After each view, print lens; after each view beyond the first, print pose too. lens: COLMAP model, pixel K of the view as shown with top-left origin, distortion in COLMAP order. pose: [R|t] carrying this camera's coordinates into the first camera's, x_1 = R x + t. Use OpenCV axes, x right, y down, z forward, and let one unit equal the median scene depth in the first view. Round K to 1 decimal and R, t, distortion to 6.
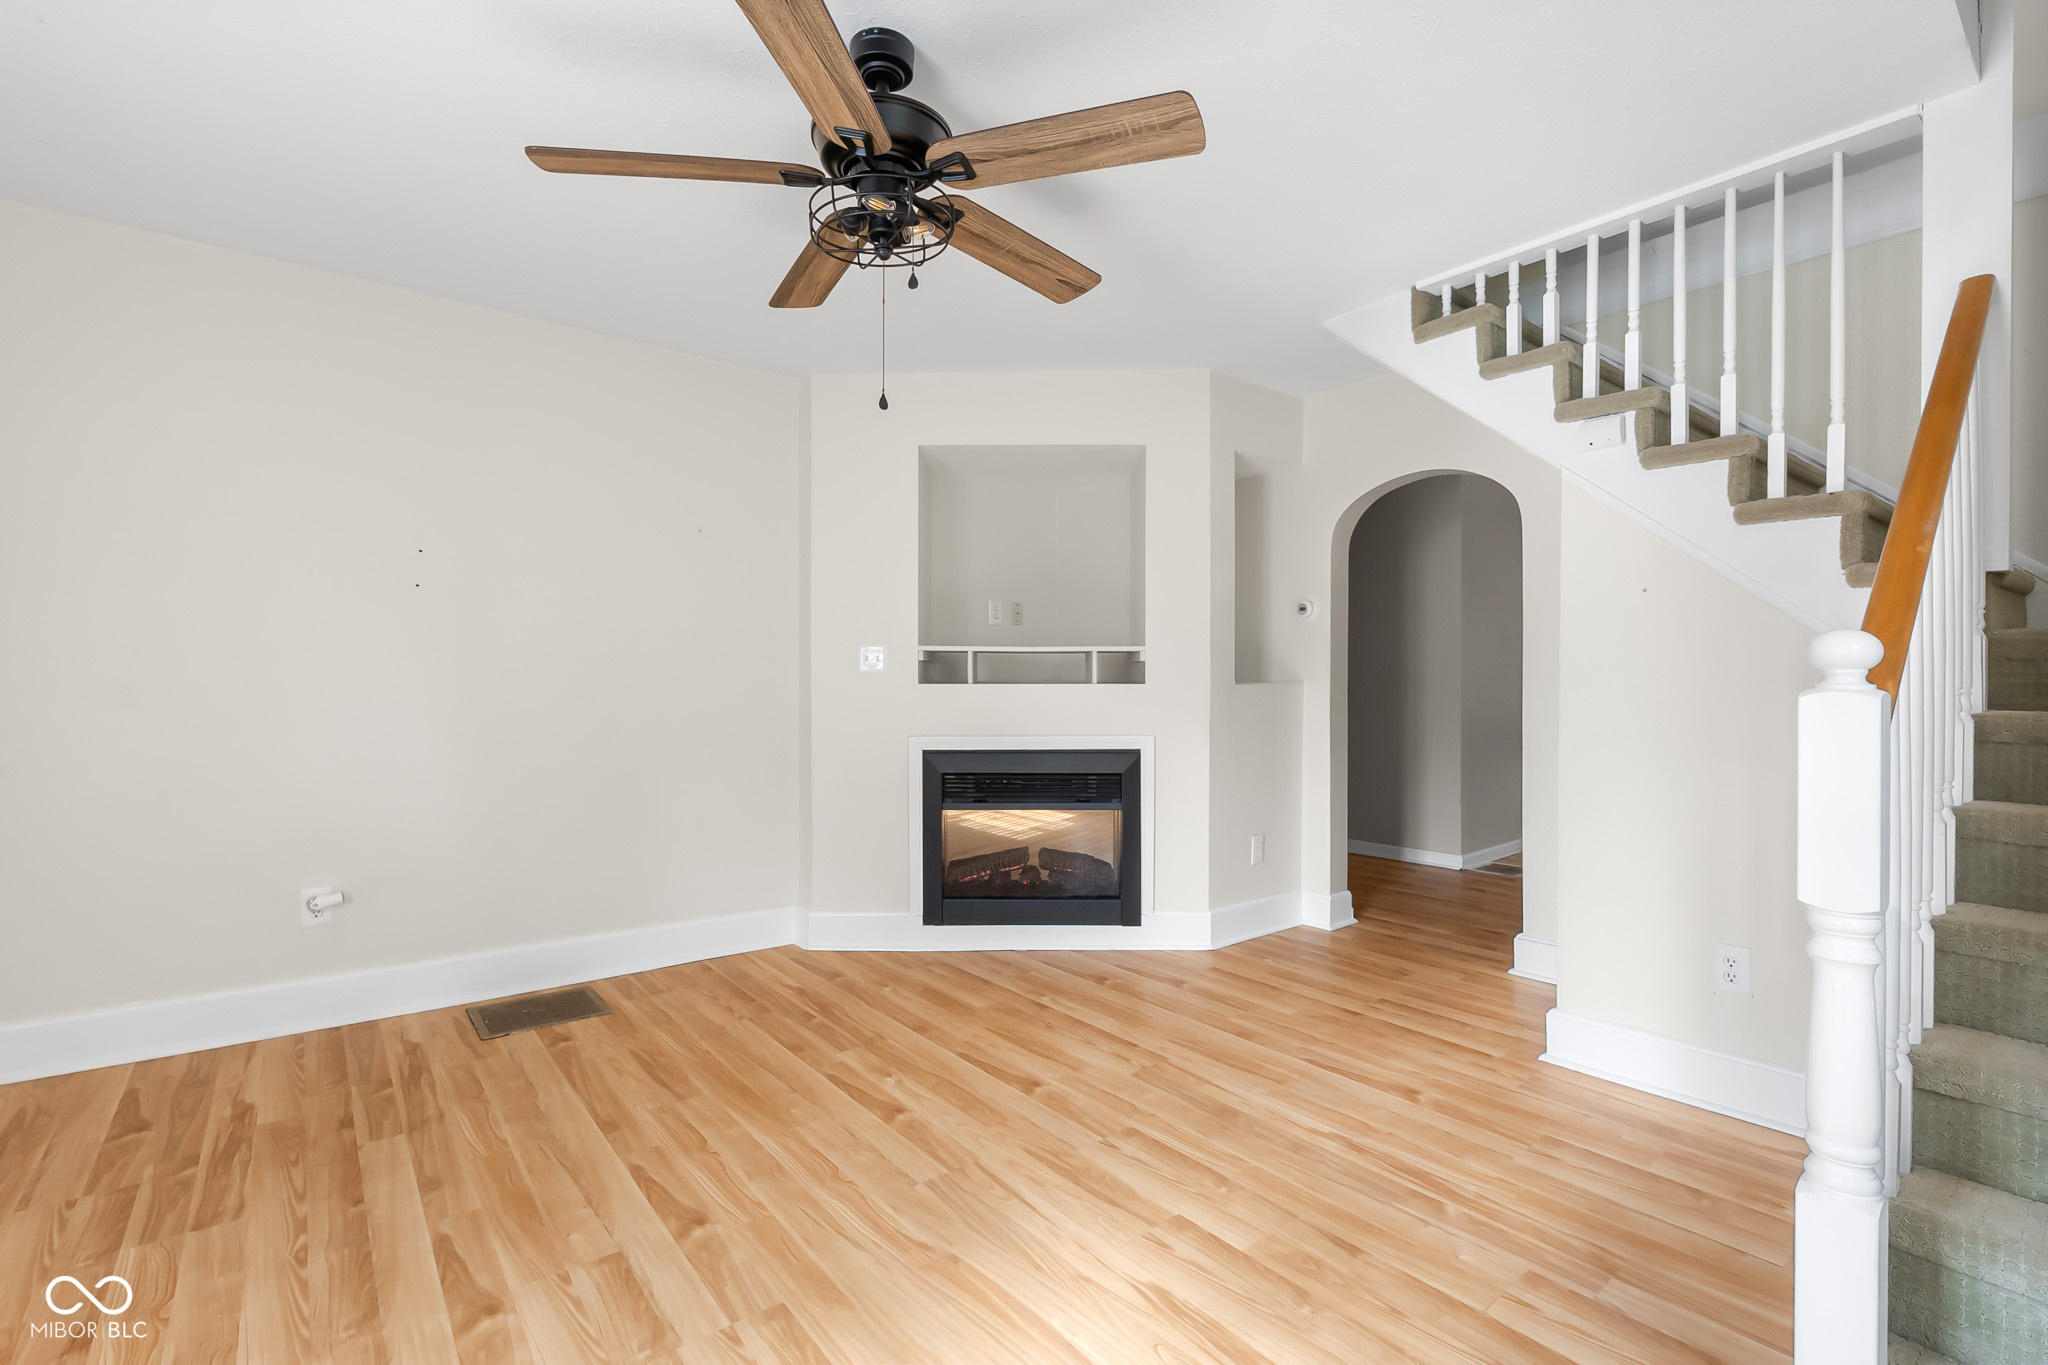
lens RADIAL K [[906.2, 0, 1002.4], [0, 906.2, 683.4], [0, 0, 1]] dist [0.000330, 0.000081]
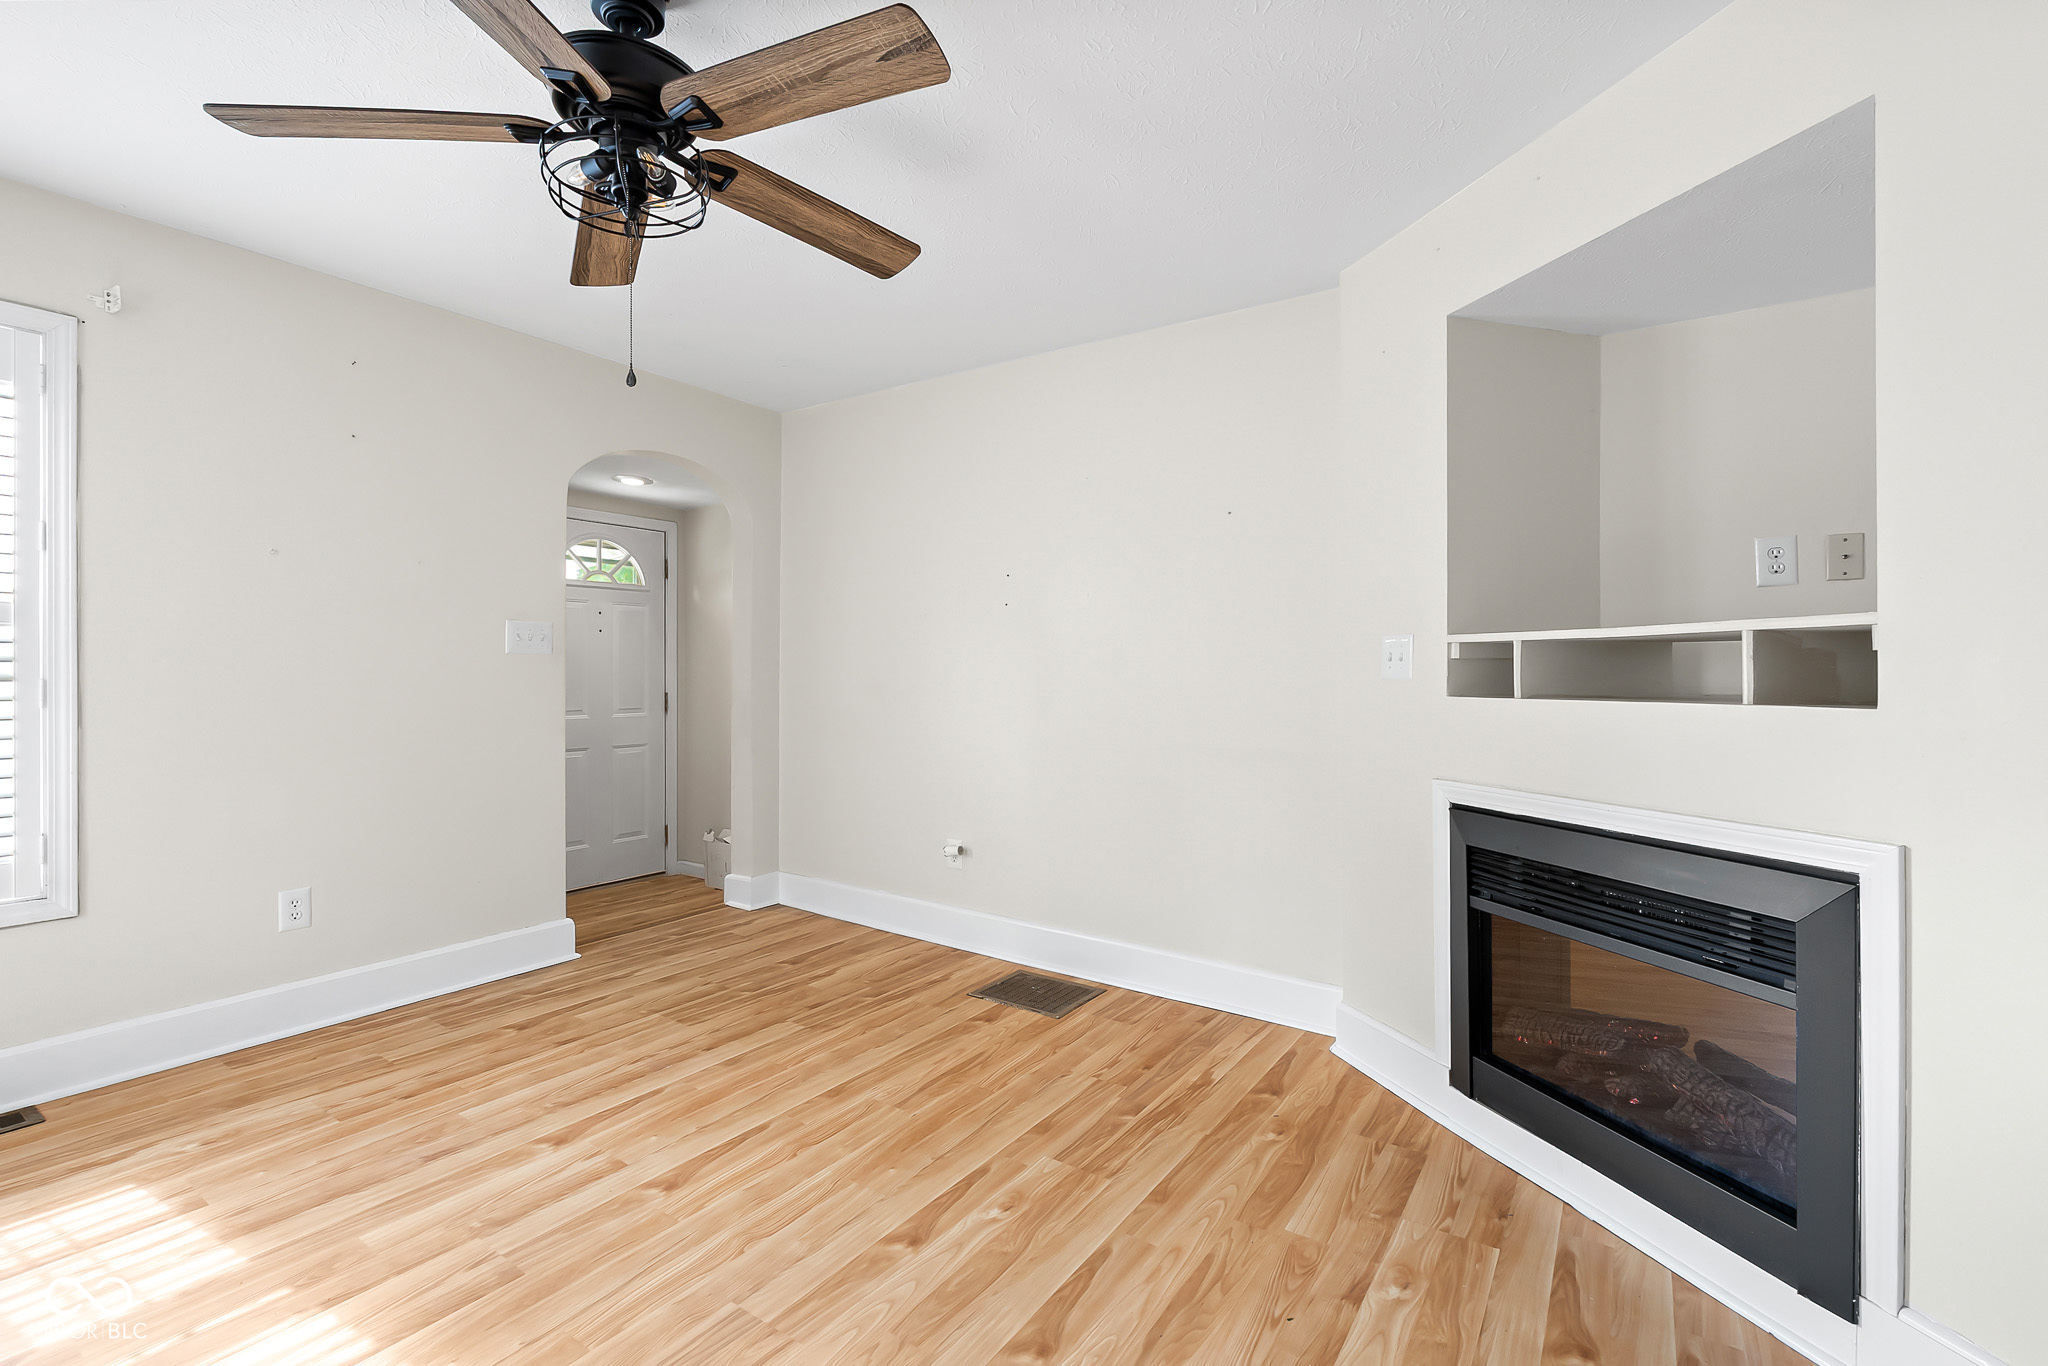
lens RADIAL K [[906.2, 0, 1002.4], [0, 906.2, 683.9], [0, 0, 1]] dist [0.000330, 0.000081]
pose [[0.311565, 0.009210, -0.950180, 0.407489], [-0.011365, 0.999918, 0.005965, -0.007958], [0.950157, 0.008941, 0.311644, 0.520444]]
